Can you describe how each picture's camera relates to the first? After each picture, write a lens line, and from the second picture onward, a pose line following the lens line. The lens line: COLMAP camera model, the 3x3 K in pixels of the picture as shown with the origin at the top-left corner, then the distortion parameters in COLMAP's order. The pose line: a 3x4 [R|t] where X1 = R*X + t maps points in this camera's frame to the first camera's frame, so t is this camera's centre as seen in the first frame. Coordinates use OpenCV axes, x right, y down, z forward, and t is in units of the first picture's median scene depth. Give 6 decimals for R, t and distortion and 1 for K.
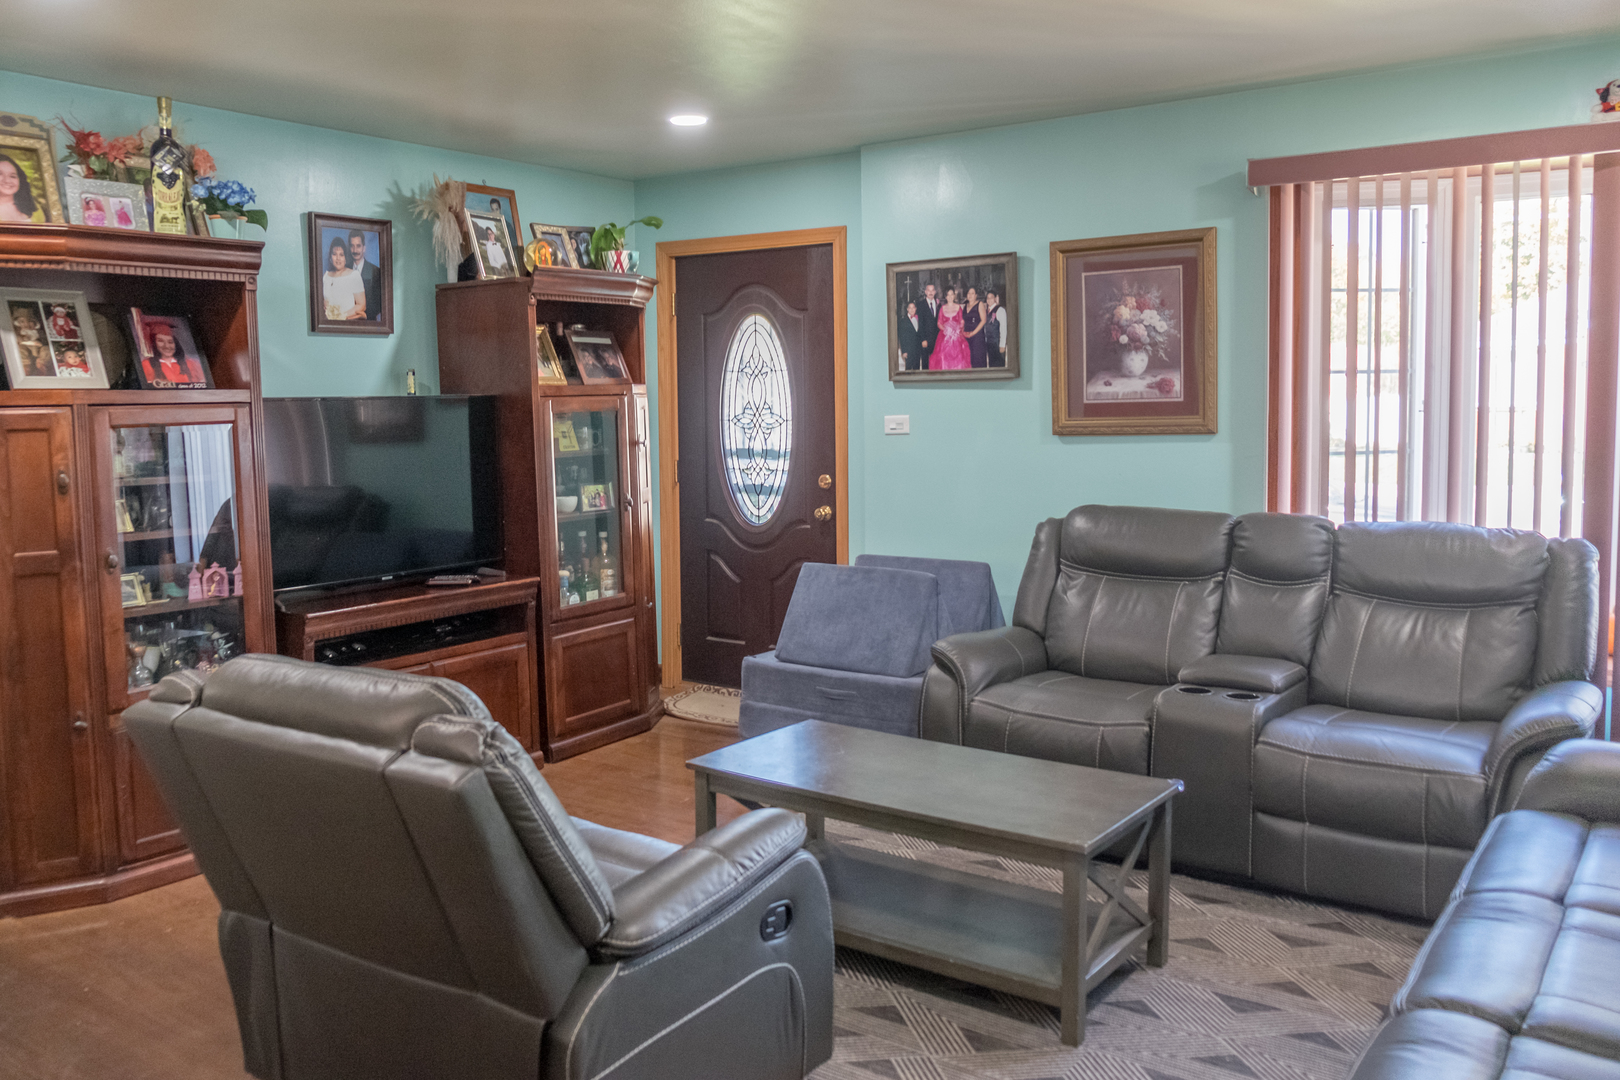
lens RADIAL K [[1278.4, 0, 828.6], [0, 1278.4, 503.0], [0, 0, 1]] dist [-0.013804, -0.012892]
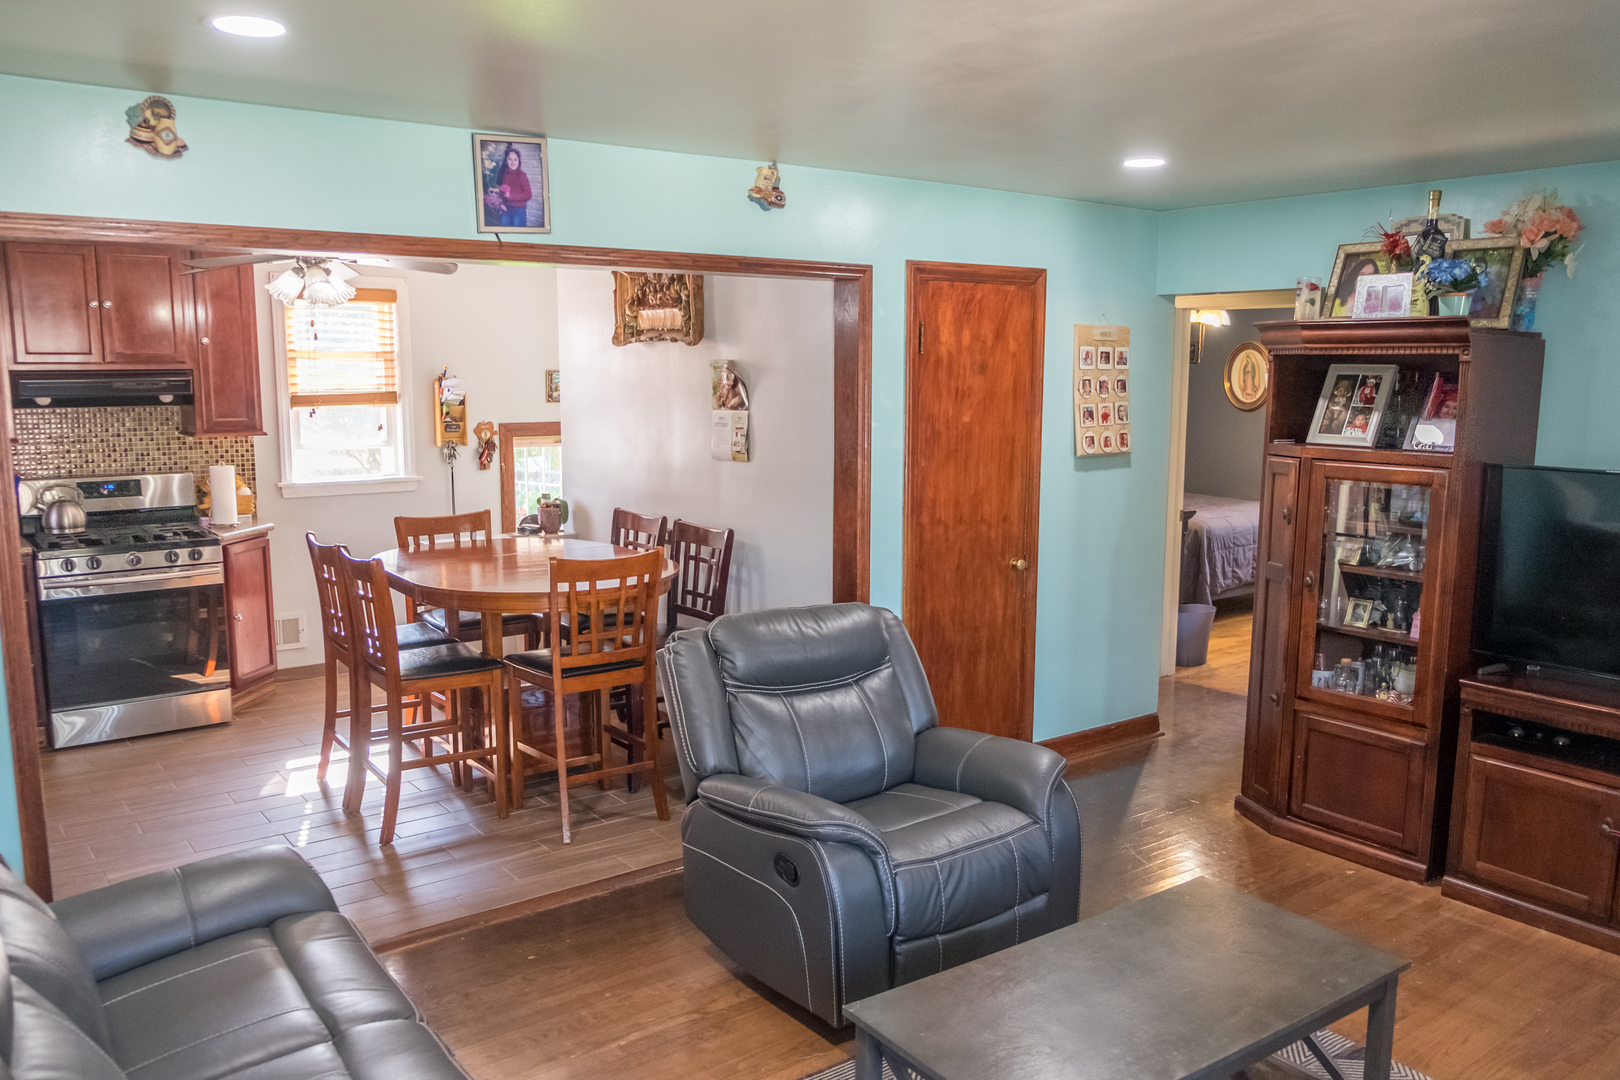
lens RADIAL K [[1278.4, 0, 810.5], [0, 1278.4, 550.9], [0, 0, 1]] dist [-0.013804, -0.012892]
pose [[-0.316635, 0.147075, -0.937076, 0.647968], [-0.081907, 0.979977, 0.181485, -0.144871], [0.945005, 0.134218, -0.298248, 0.744025]]
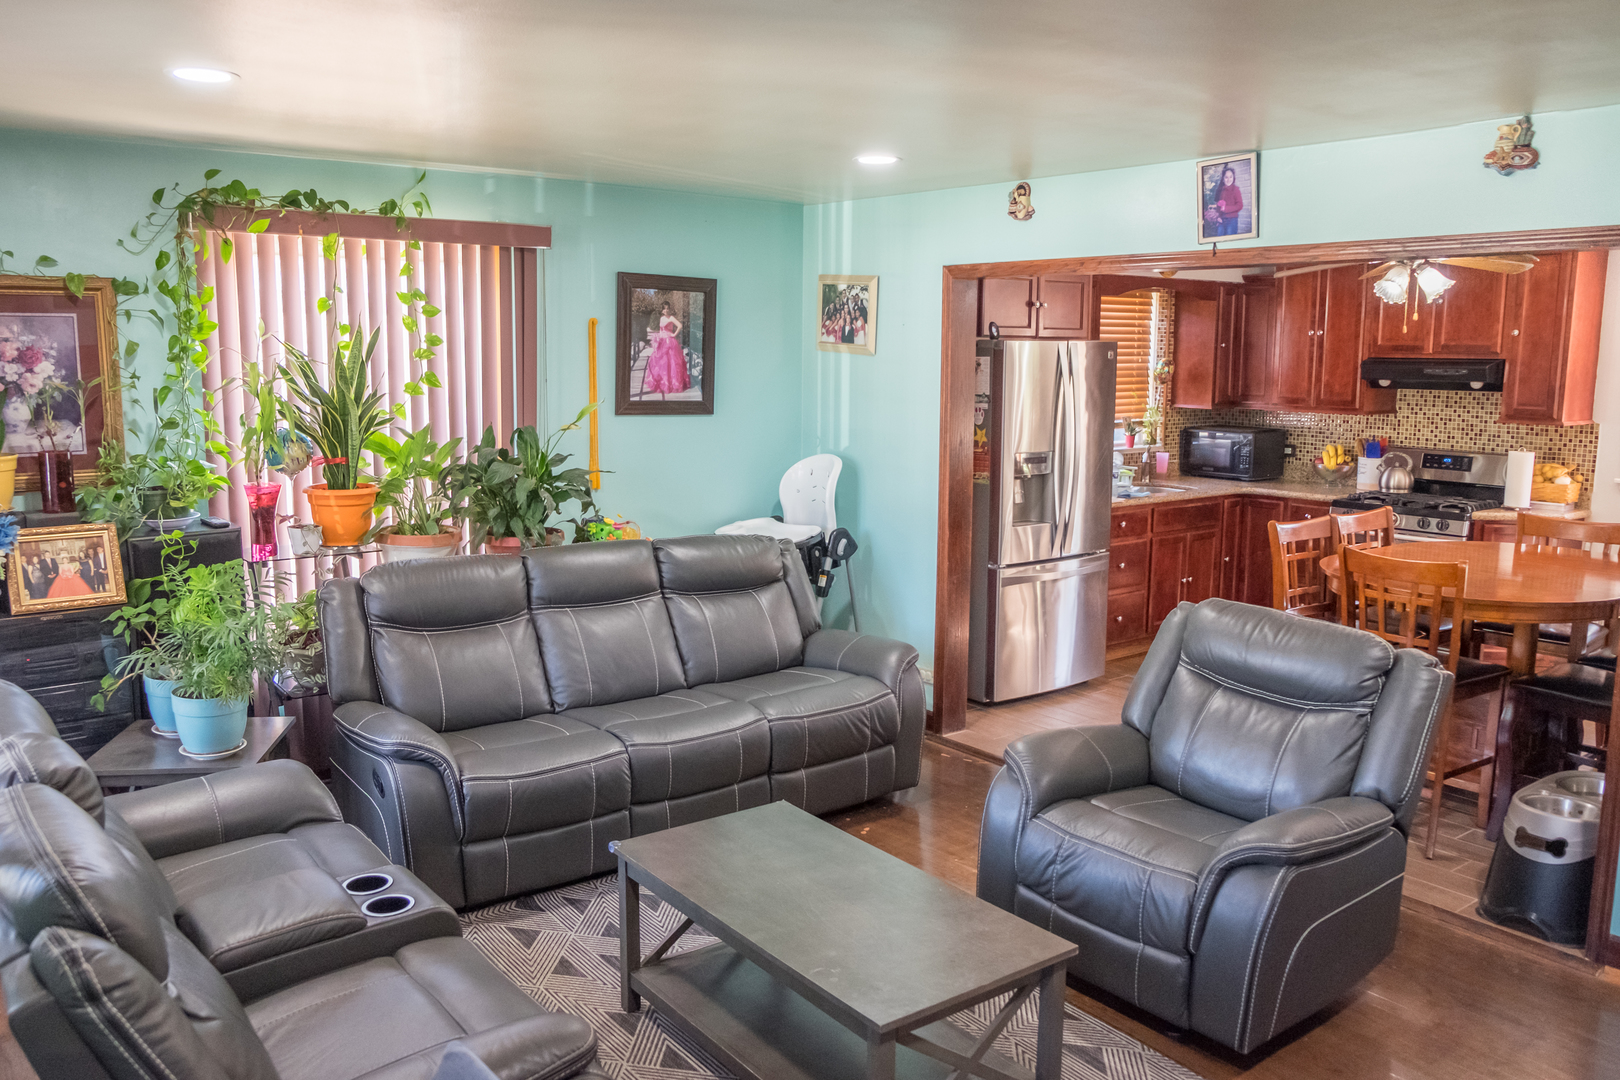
lens RADIAL K [[1278.4, 0, 818.2], [0, 1278.4, 534.6], [0, 0, 1]] dist [-0.013804, -0.012892]
pose [[-0.955750, -0.036099, 0.291956, -0.122980], [0.032721, 0.973239, 0.227454, -0.196395], [-0.292354, 0.226943, -0.928992, 1.323784]]
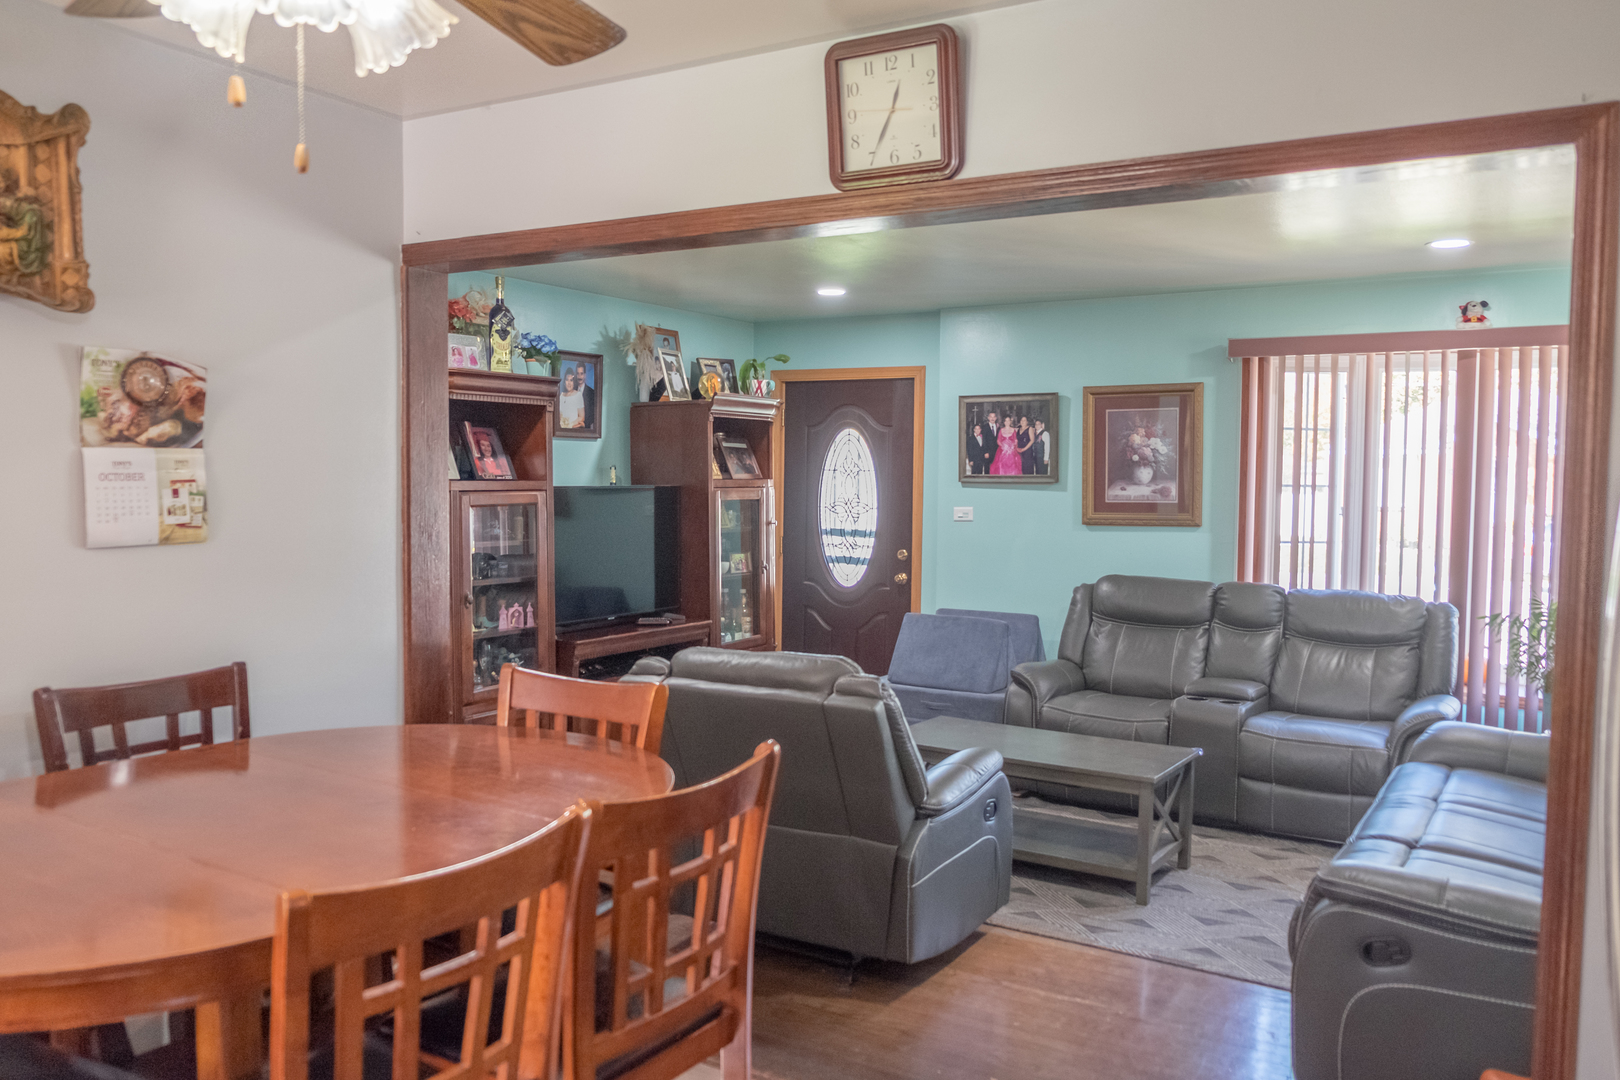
lens RADIAL K [[1278.4, 0, 814.6], [0, 1278.4, 543.5], [0, 0, 1]] dist [-0.013804, -0.012892]
pose [[0.997252, 0.020482, 0.071196, -0.230042], [-0.018401, 0.999388, -0.029761, 0.015524], [-0.071762, 0.028369, 0.997018, -0.392978]]
